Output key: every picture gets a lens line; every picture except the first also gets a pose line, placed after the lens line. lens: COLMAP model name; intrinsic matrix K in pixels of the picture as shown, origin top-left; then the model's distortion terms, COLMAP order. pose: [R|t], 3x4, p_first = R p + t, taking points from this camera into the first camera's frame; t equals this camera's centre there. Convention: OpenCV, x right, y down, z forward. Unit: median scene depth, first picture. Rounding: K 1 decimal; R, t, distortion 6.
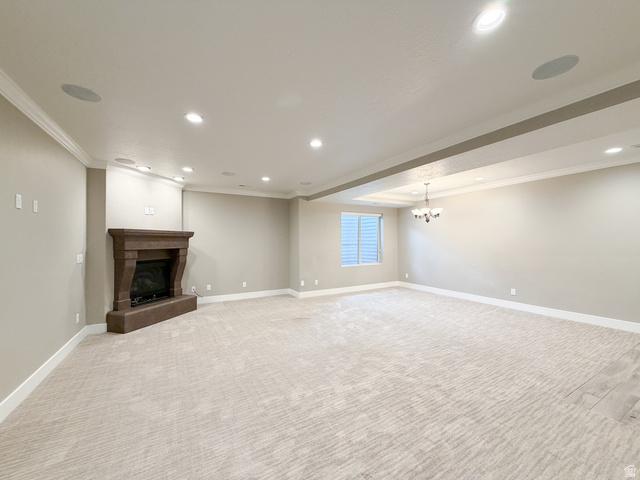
lens RADIAL K [[254.6, 0, 319.0], [0, 254.6, 240.3], [0, 0, 1]] dist [0.000727, 0.000060]
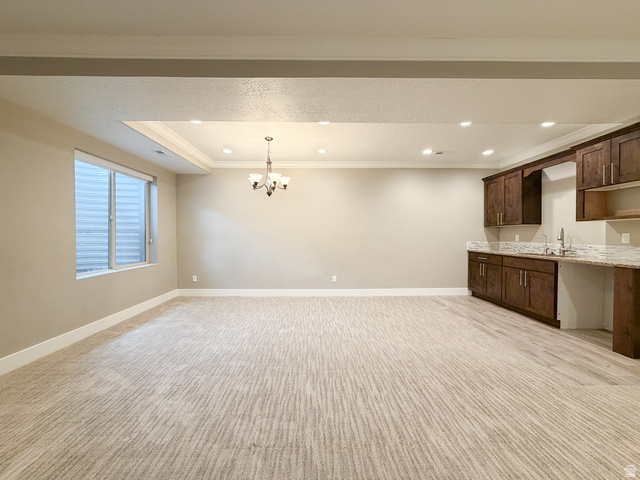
lens RADIAL K [[254.6, 0, 319.0], [0, 254.6, 240.3], [0, 0, 1]] dist [0.000727, 0.000060]
pose [[0.473572, -0.013034, 0.880658, -0.111006], [-0.006785, 0.999807, 0.018446, 0.033950], [-0.880729, -0.014711, 0.473392, 0.537517]]
